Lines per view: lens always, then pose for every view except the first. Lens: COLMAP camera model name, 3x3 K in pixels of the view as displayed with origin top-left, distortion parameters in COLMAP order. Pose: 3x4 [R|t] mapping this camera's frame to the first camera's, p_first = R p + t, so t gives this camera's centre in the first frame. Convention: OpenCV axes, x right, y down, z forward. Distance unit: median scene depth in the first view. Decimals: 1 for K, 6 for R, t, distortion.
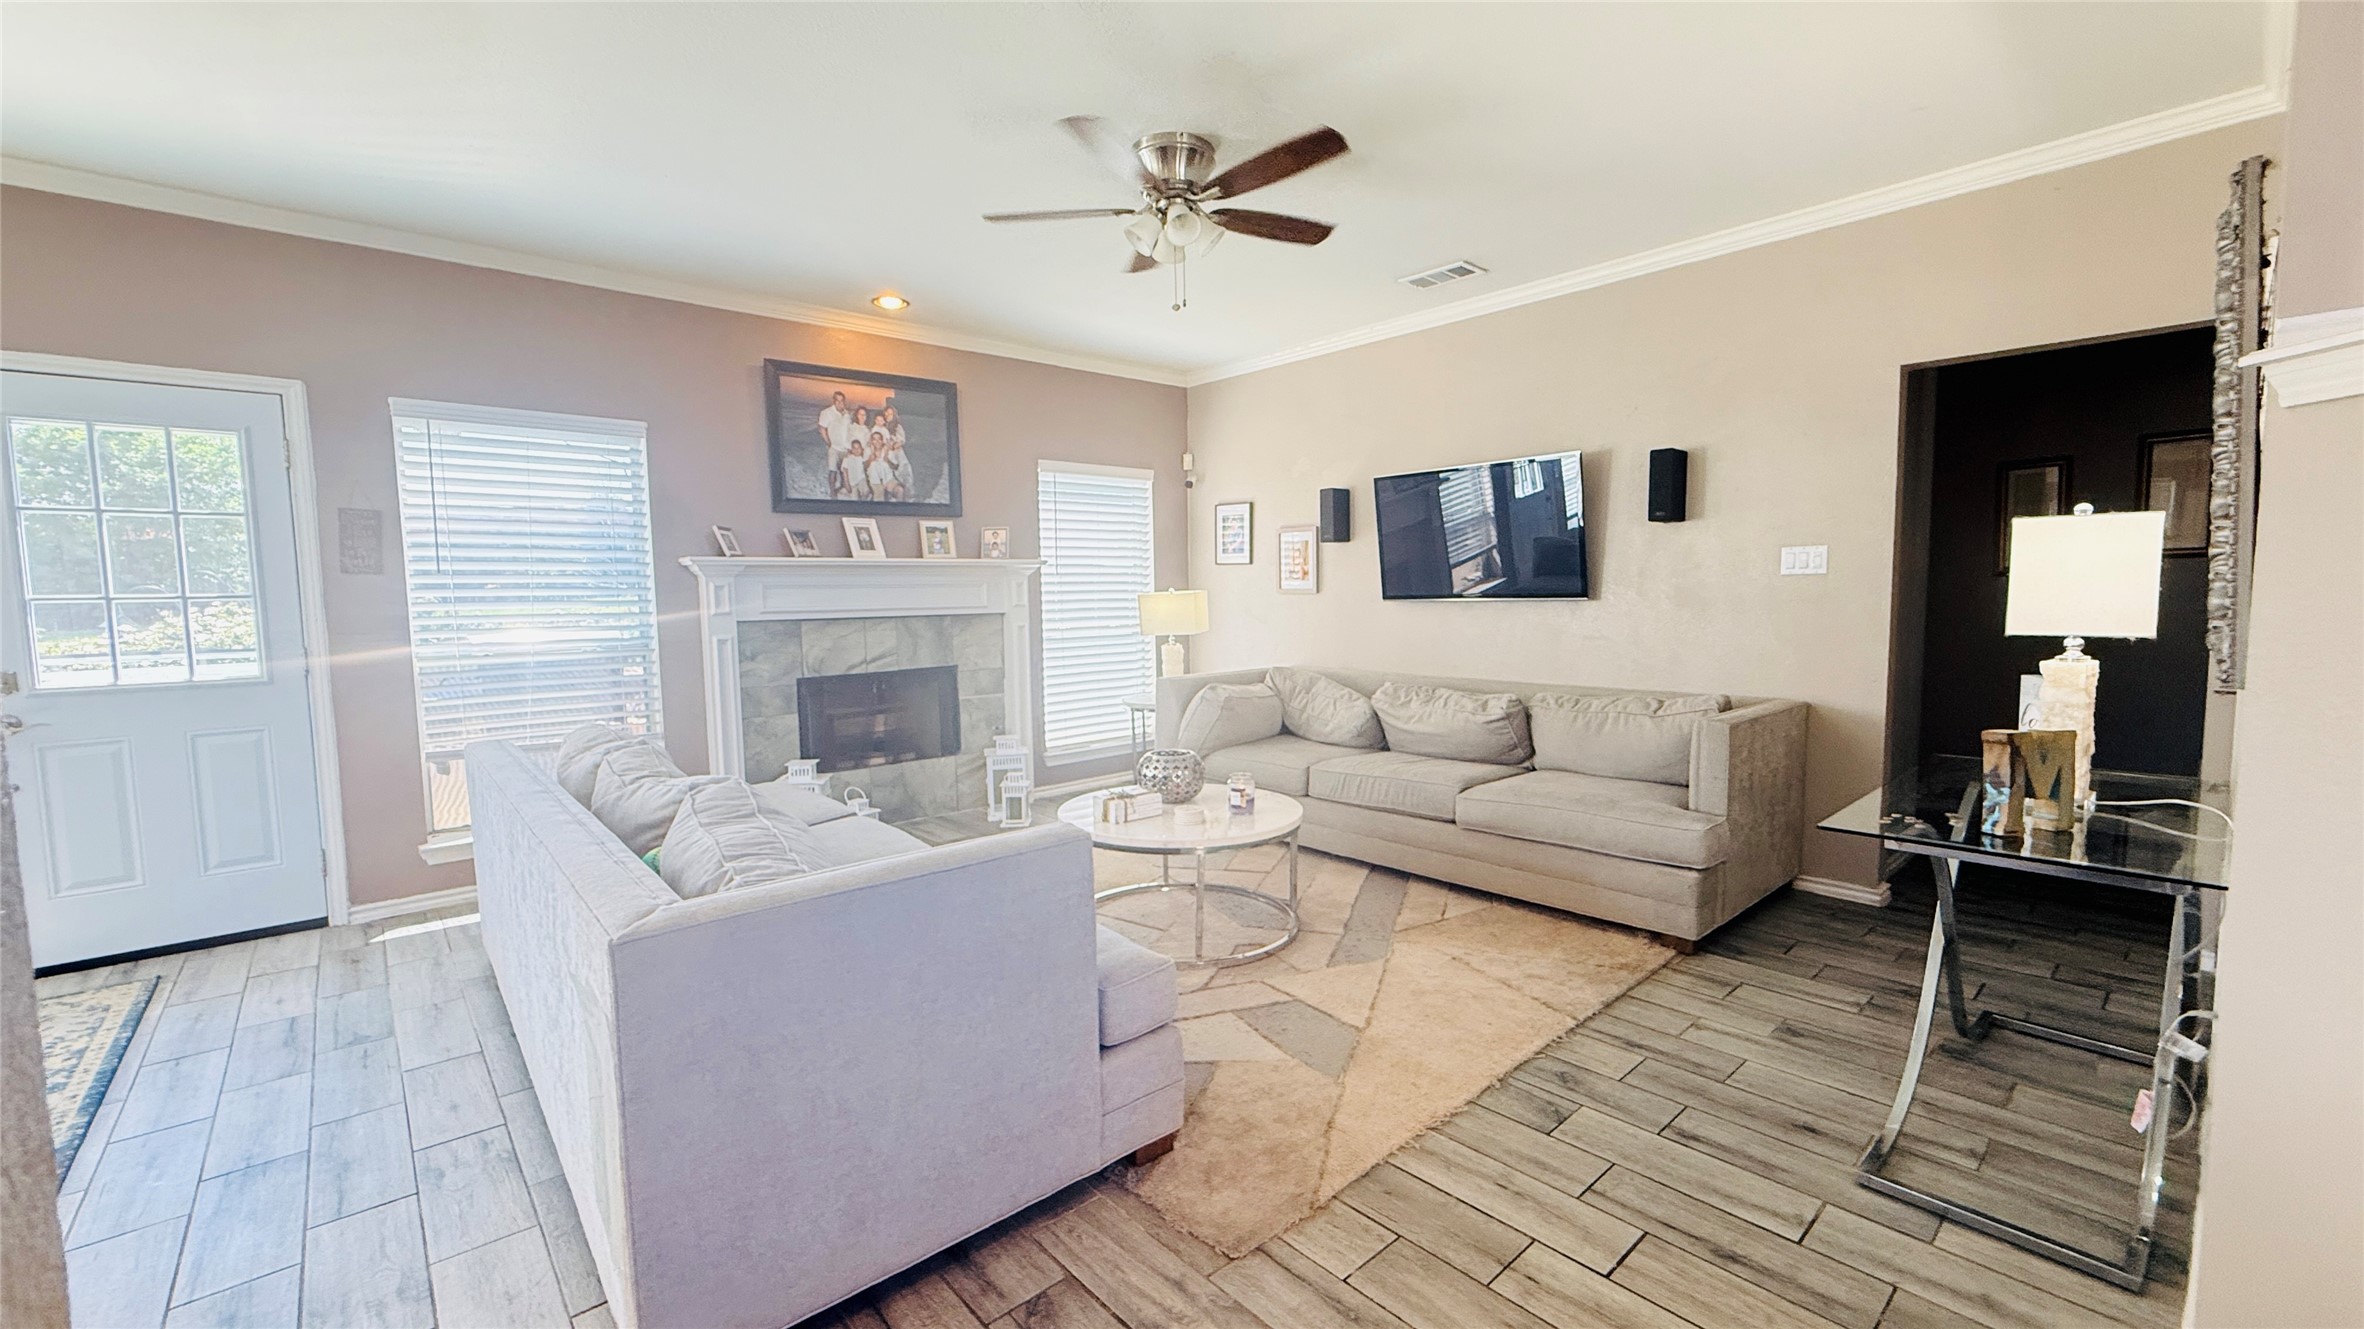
lens RADIAL K [[948.2, 0, 1180.9], [0, 948.2, 665.1], [0, 0, 1]] dist [0.004042, -0.000794]
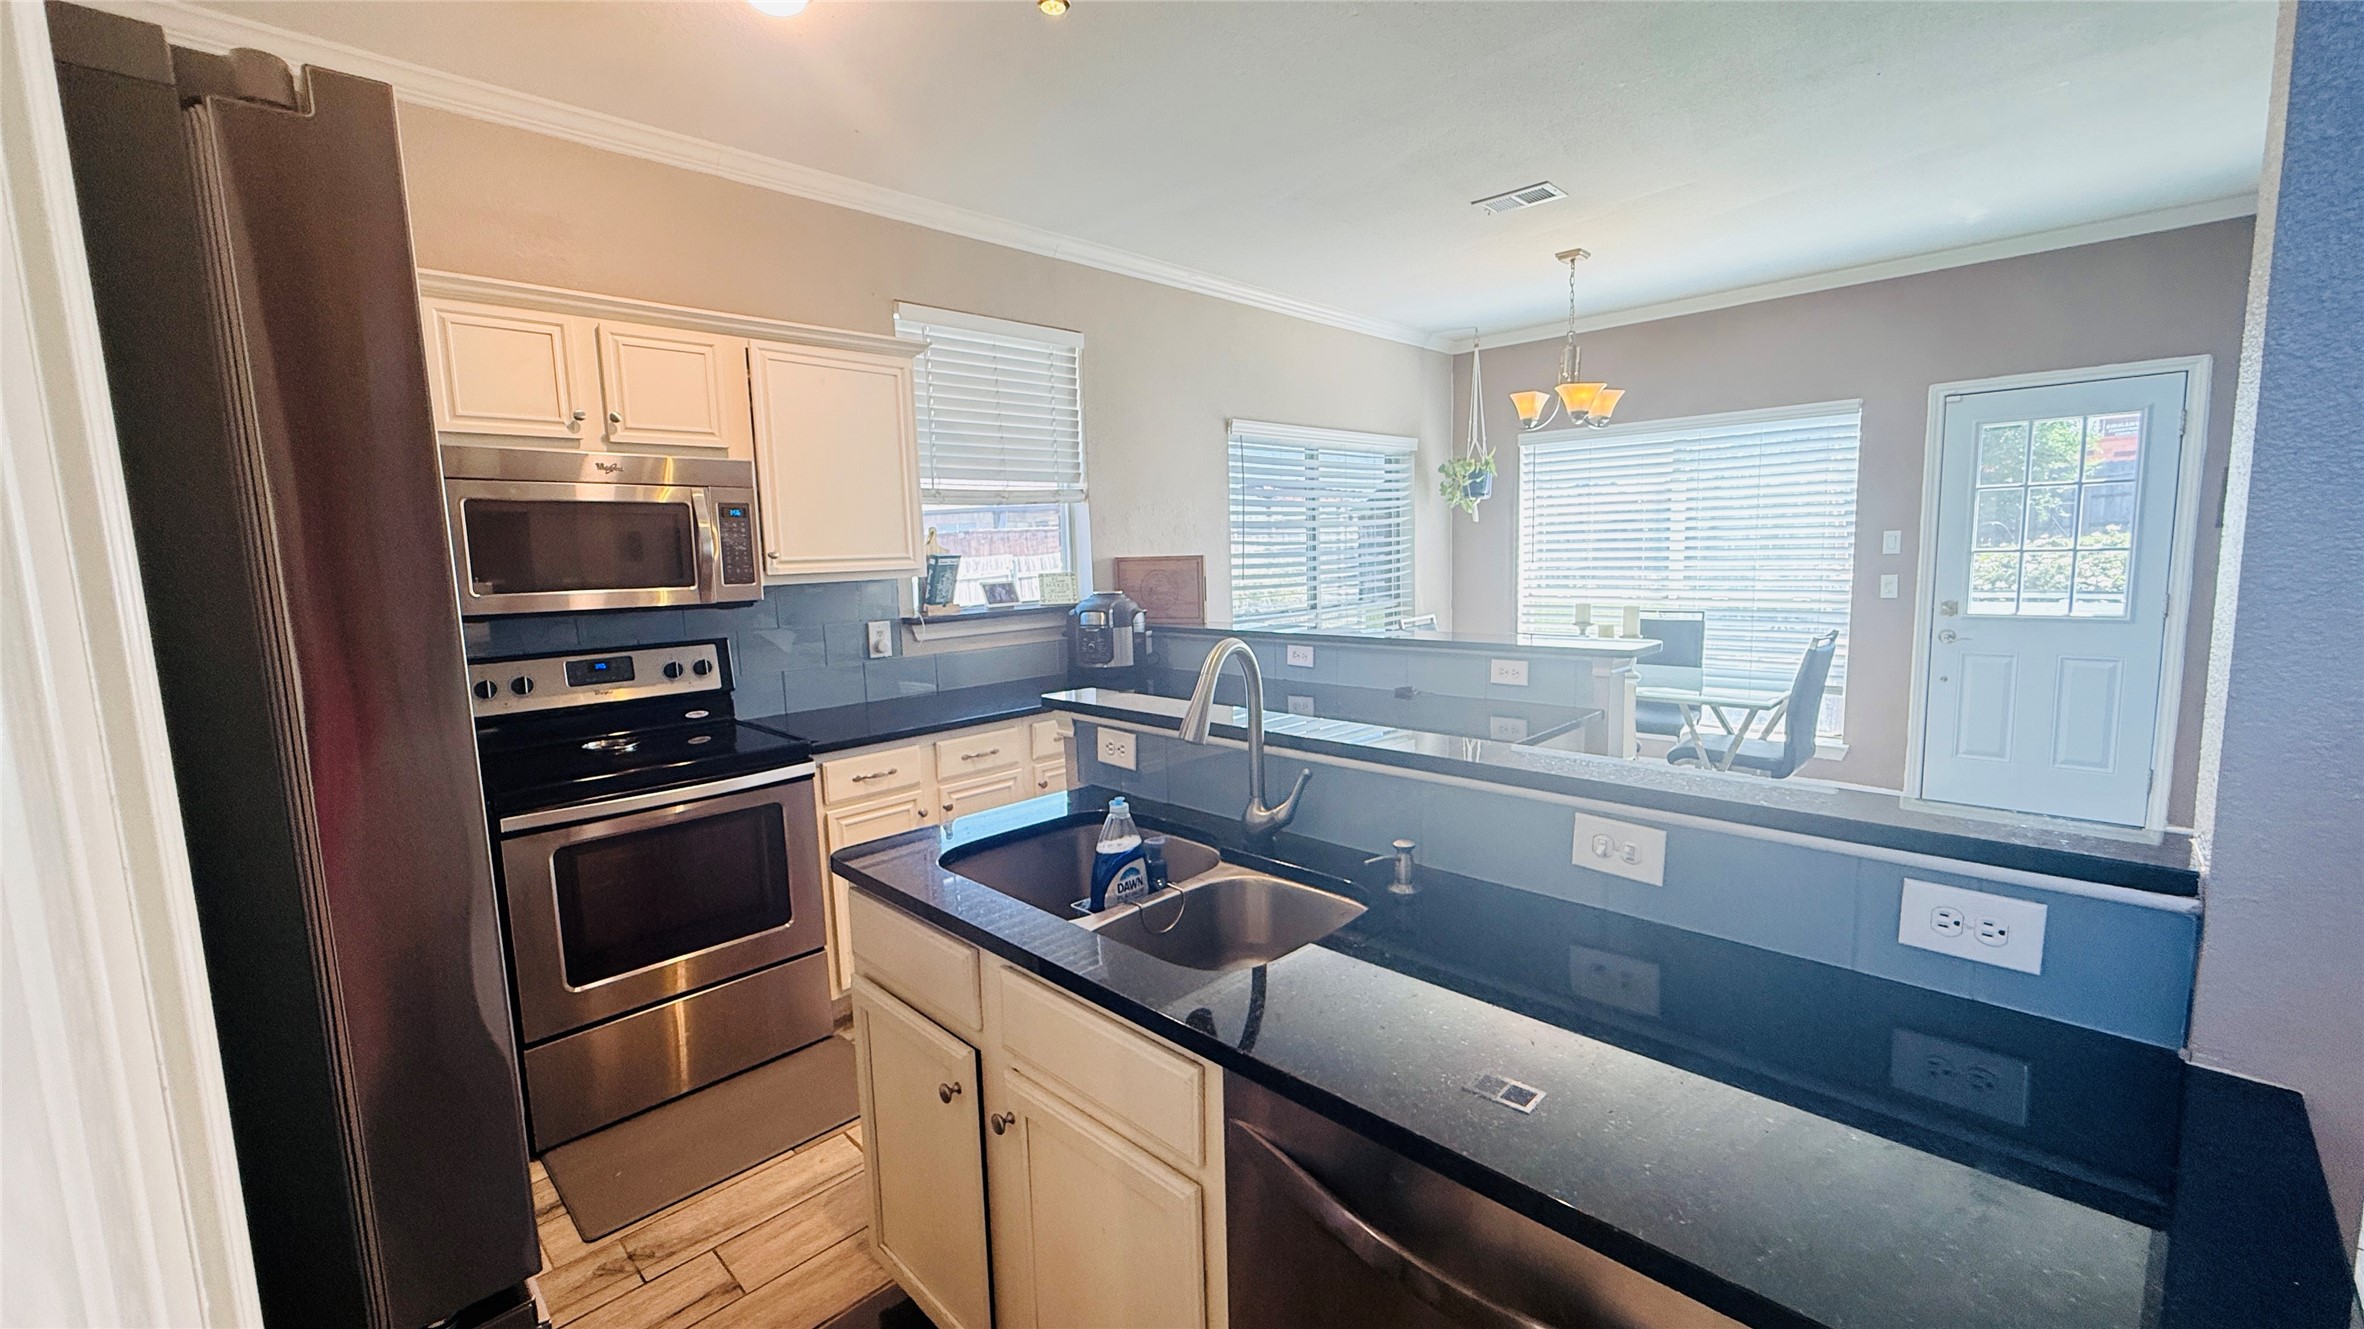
lens RADIAL K [[948.2, 0, 1187.0], [0, 948.2, 661.1], [0, 0, 1]] dist [0.004042, -0.000794]
pose [[0.076052, 0.129511, -0.988657, 0.141390], [-0.050928, 0.990739, 0.125866, -0.022748], [0.995802, 0.040778, 0.081943, -0.284545]]
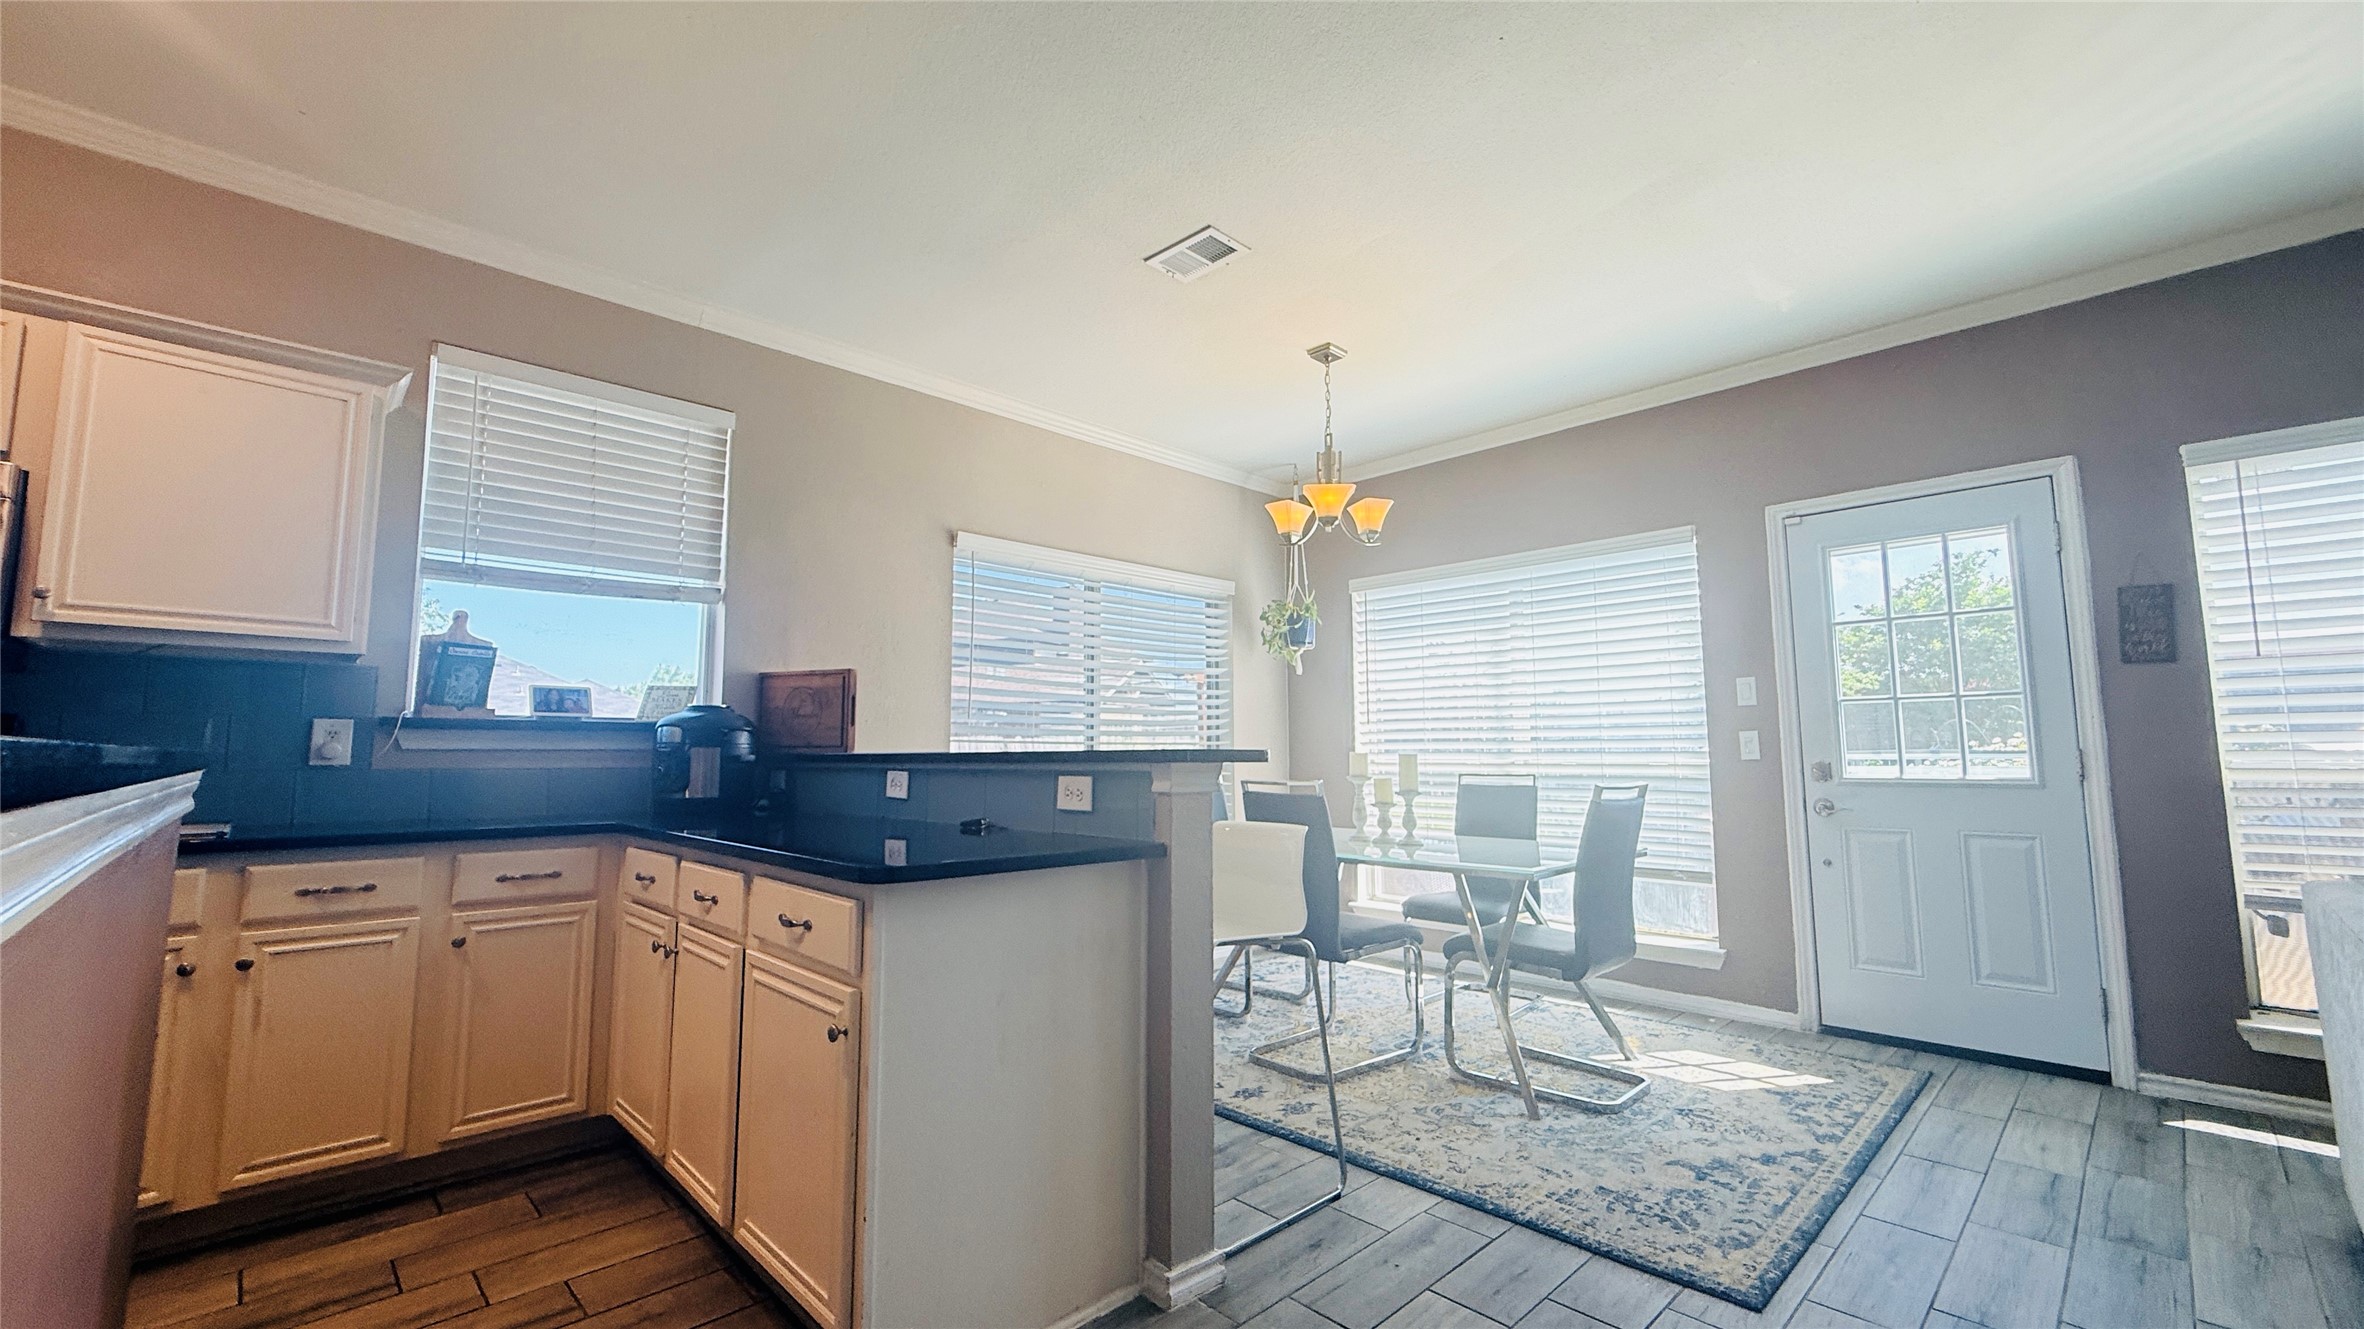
lens RADIAL K [[948.2, 0, 1177.7], [0, 948.2, 659.0], [0, 0, 1]] dist [0.004042, -0.000794]
pose [[0.046818, -0.089738, -0.994864, -0.079523], [-0.078971, 0.992507, -0.093242, 0.050142], [0.995777, 0.082931, 0.039380, 0.132896]]
